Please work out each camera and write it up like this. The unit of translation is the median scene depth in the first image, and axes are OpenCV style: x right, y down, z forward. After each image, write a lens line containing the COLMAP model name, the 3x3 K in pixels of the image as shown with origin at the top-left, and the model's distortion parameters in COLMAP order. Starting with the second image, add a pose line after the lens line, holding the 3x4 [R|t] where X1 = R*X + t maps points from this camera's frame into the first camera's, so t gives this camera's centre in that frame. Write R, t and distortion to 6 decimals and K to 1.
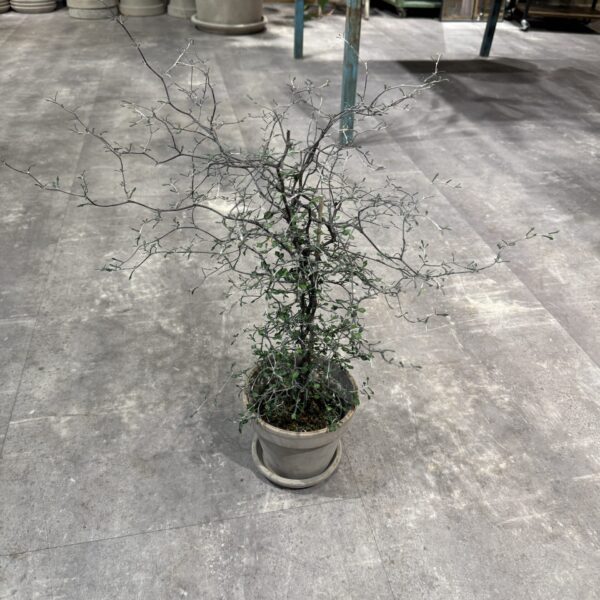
lens RADIAL K [[552.9, 0, 300.0], [0, 552.9, 300.0], [0, 0, 1]] dist [0.148752, -0.327800]
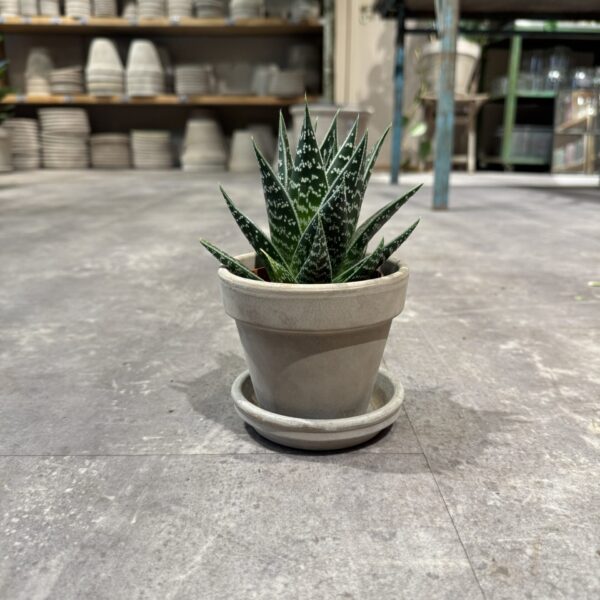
lens RADIAL K [[570.7, 0, 297.9], [0, 570.7, 302.6], [0, 0, 1]] dist [0.068683, -0.168413]
pose [[0.981341, 0.021356, -0.191084, 0.063224], [-0.087005, 0.935566, -0.342266, 0.265386], [0.171462, 0.352505, 0.919968, 0.362160]]
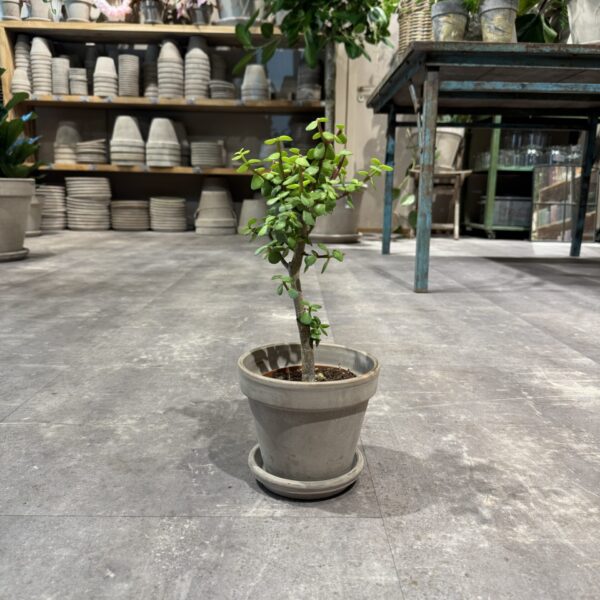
lens RADIAL K [[552.9, 0, 300.0], [0, 552.9, 300.0], [0, 0, 1]] dist [0.148752, -0.327800]
pose [[0.982127, 0.018348, -0.187324, 0.089349], [-0.095977, 0.904946, -0.414561, 0.270188], [0.161911, 0.425130, 0.890533, 0.143592]]
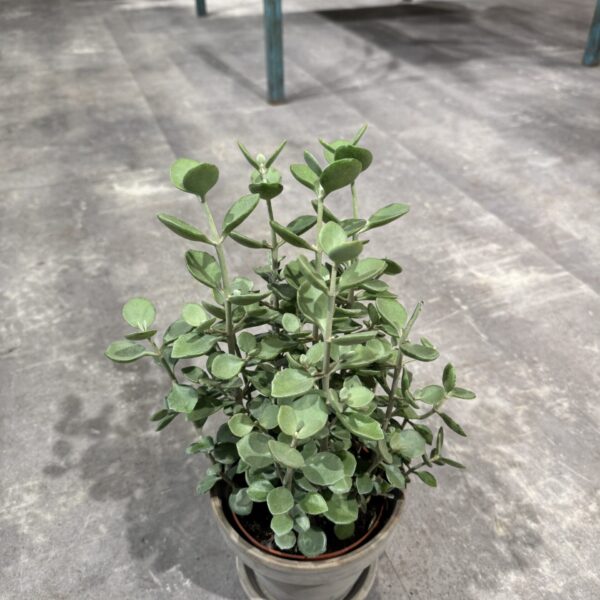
lens RADIAL K [[570.7, 0, 297.9], [0, 570.7, 302.6], [0, 0, 1]] dist [0.068683, -0.168413]
pose [[0.985423, -0.126870, 0.113341, -0.034302], [0.123286, 0.991639, 0.038112, -0.020976], [-0.117229, -0.023583, 0.992825, 0.242547]]
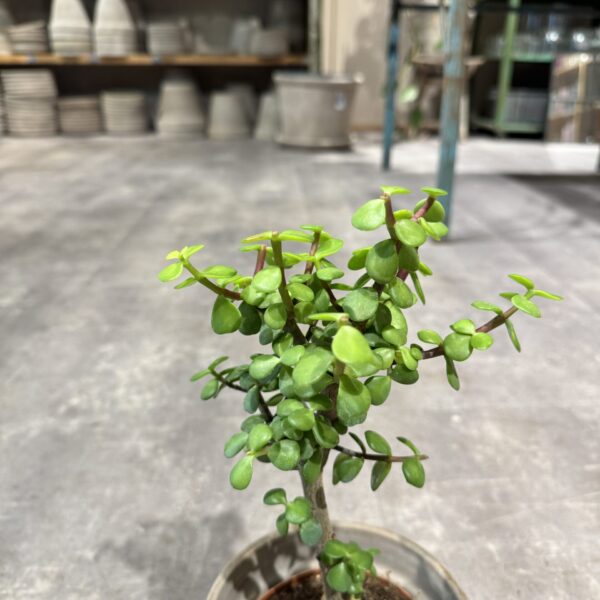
lens RADIAL K [[583.4, 0, 300.0], [0, 583.4, 300.0], [0, 0, 1]] dist [0.011819, -0.069176]
pose [[0.988136, 0.034204, -0.149725, 0.018159], [-0.070014, 0.968014, -0.240930, 0.024358], [0.136695, 0.248554, 0.958924, 0.325371]]
